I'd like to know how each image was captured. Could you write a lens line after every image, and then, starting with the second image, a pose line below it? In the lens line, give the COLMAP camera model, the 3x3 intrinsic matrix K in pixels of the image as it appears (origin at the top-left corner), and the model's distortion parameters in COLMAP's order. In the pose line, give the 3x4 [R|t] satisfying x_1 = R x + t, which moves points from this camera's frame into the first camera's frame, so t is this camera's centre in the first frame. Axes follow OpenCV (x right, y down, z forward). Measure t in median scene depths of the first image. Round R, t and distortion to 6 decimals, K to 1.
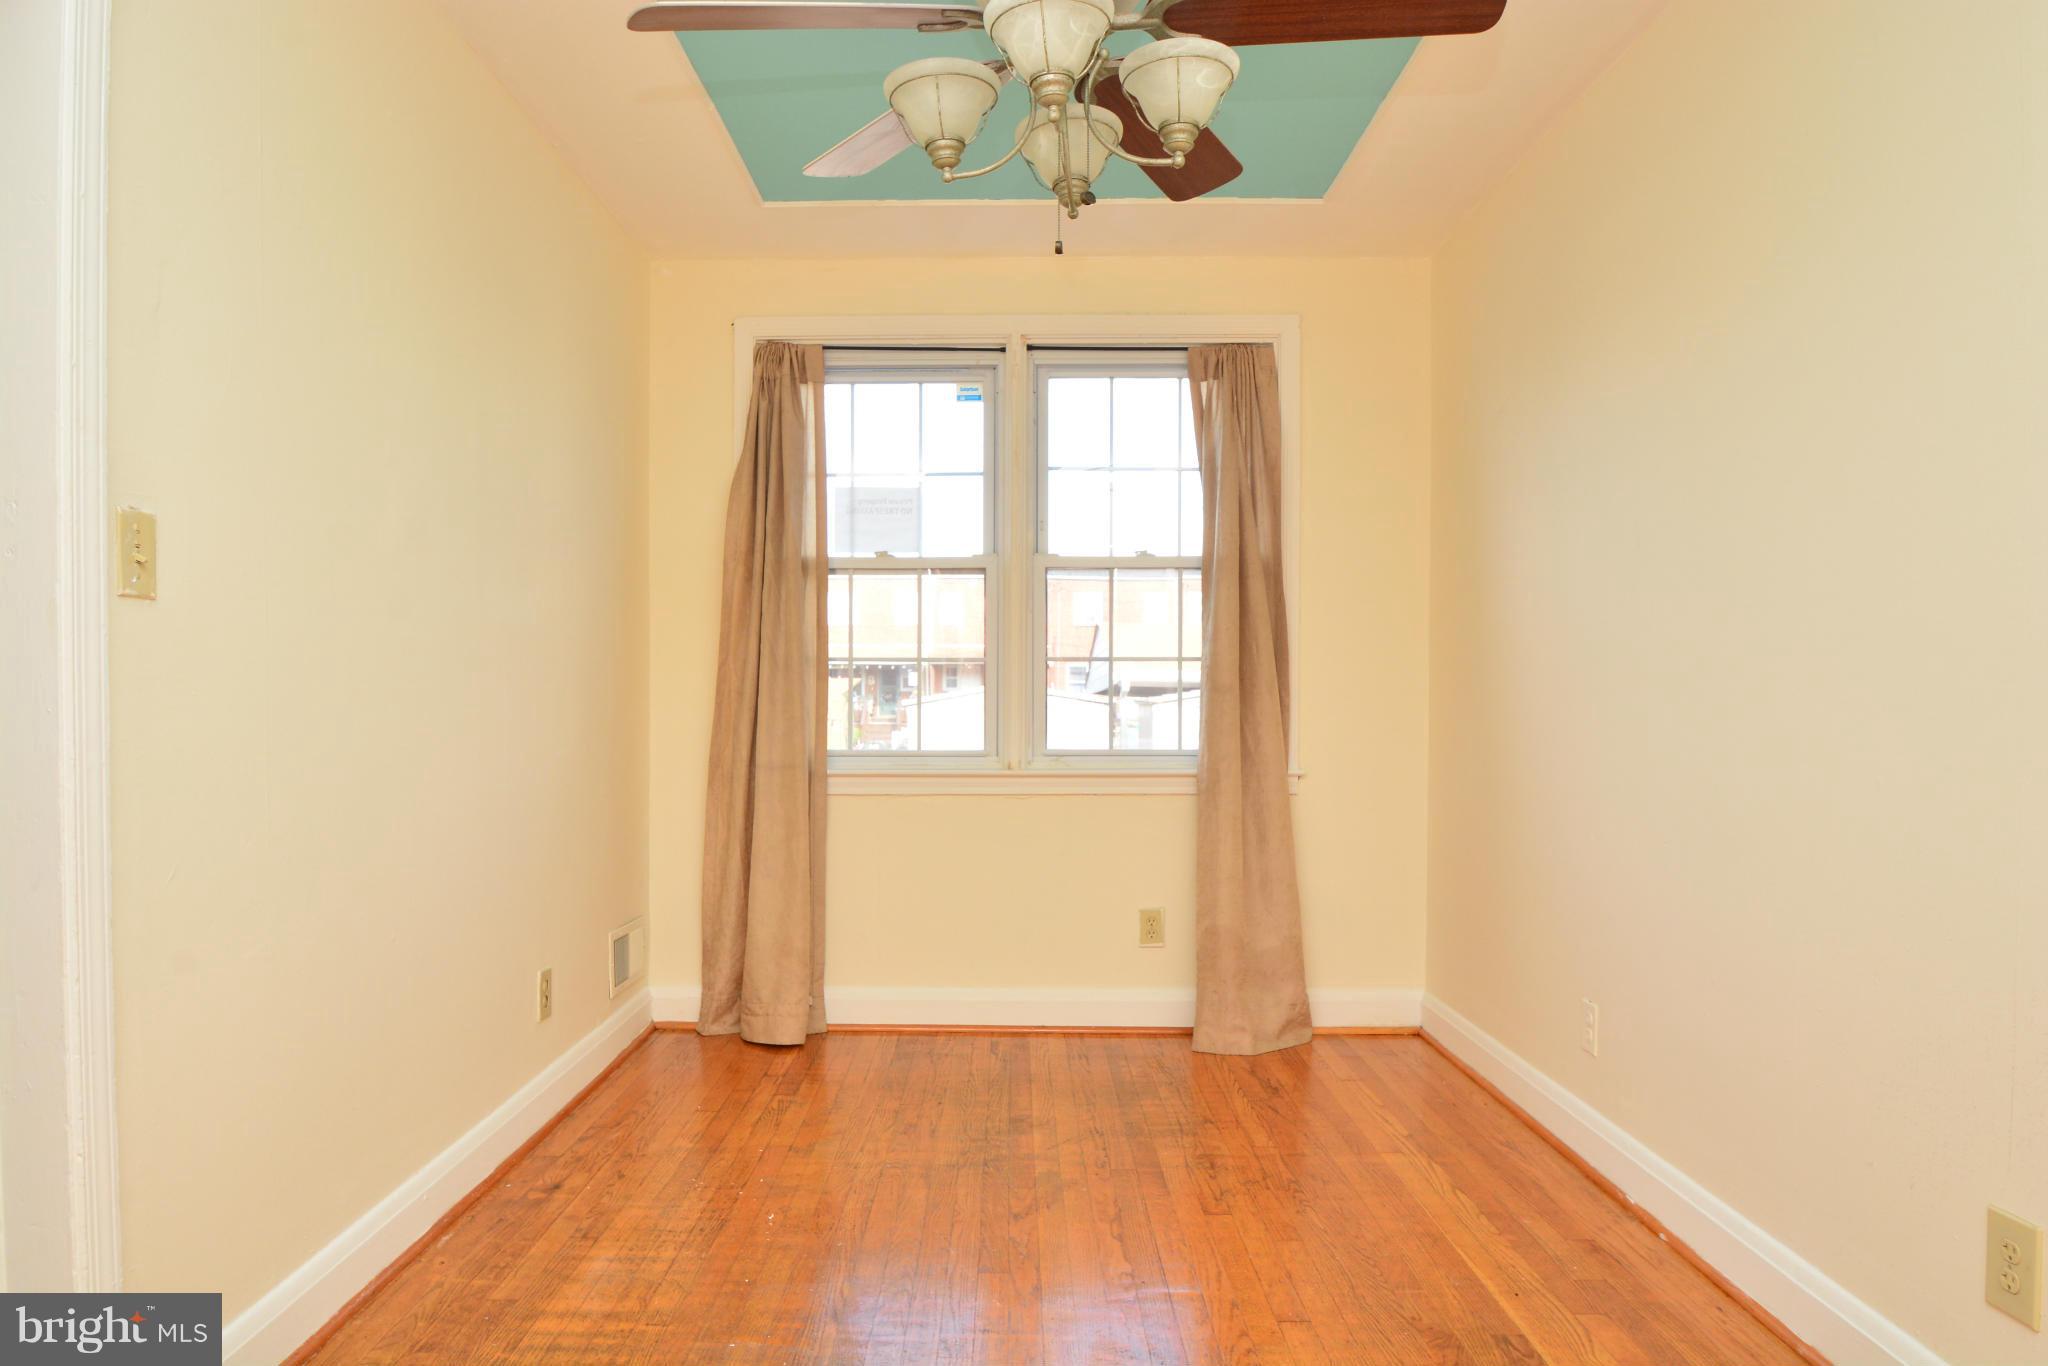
lens RADIAL K [[1274.8, 0, 983.4], [0, 1274.8, 712.2], [0, 0, 1]] dist [-0.040234, 0.000862]
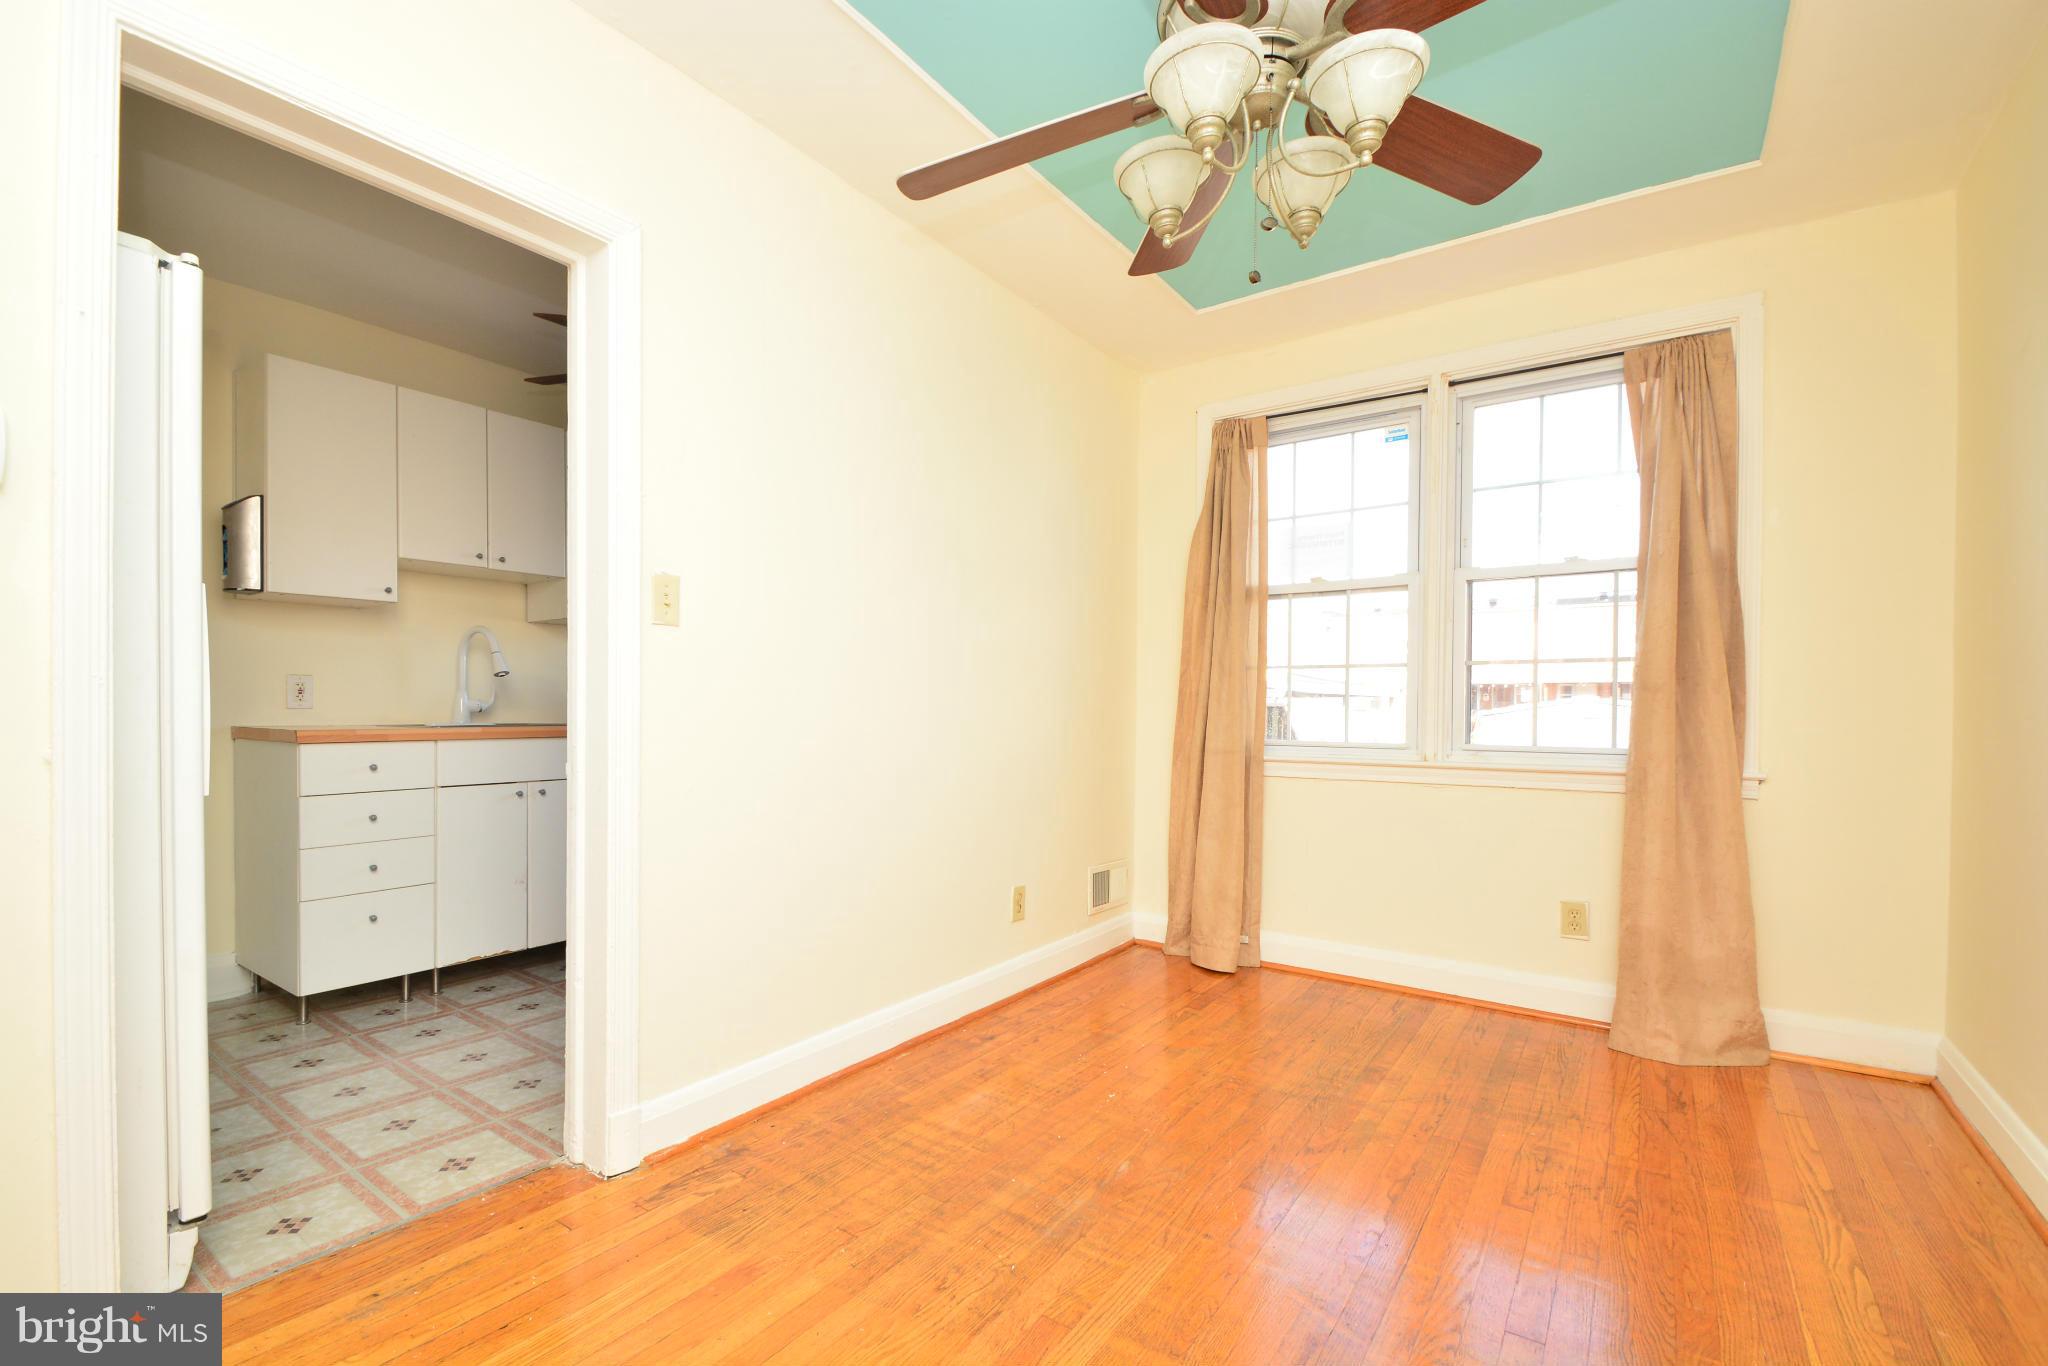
lens RADIAL K [[914.6, 0, 1000.8], [0, 914.6, 715.3], [0, 0, 1]] dist [0.001213, -0.011878]
pose [[0.804604, 0.007142, -0.593769, 0.200490], [-0.013957, 0.999879, -0.006886, 0.015255], [0.593648, 0.013828, 0.804606, 0.127171]]
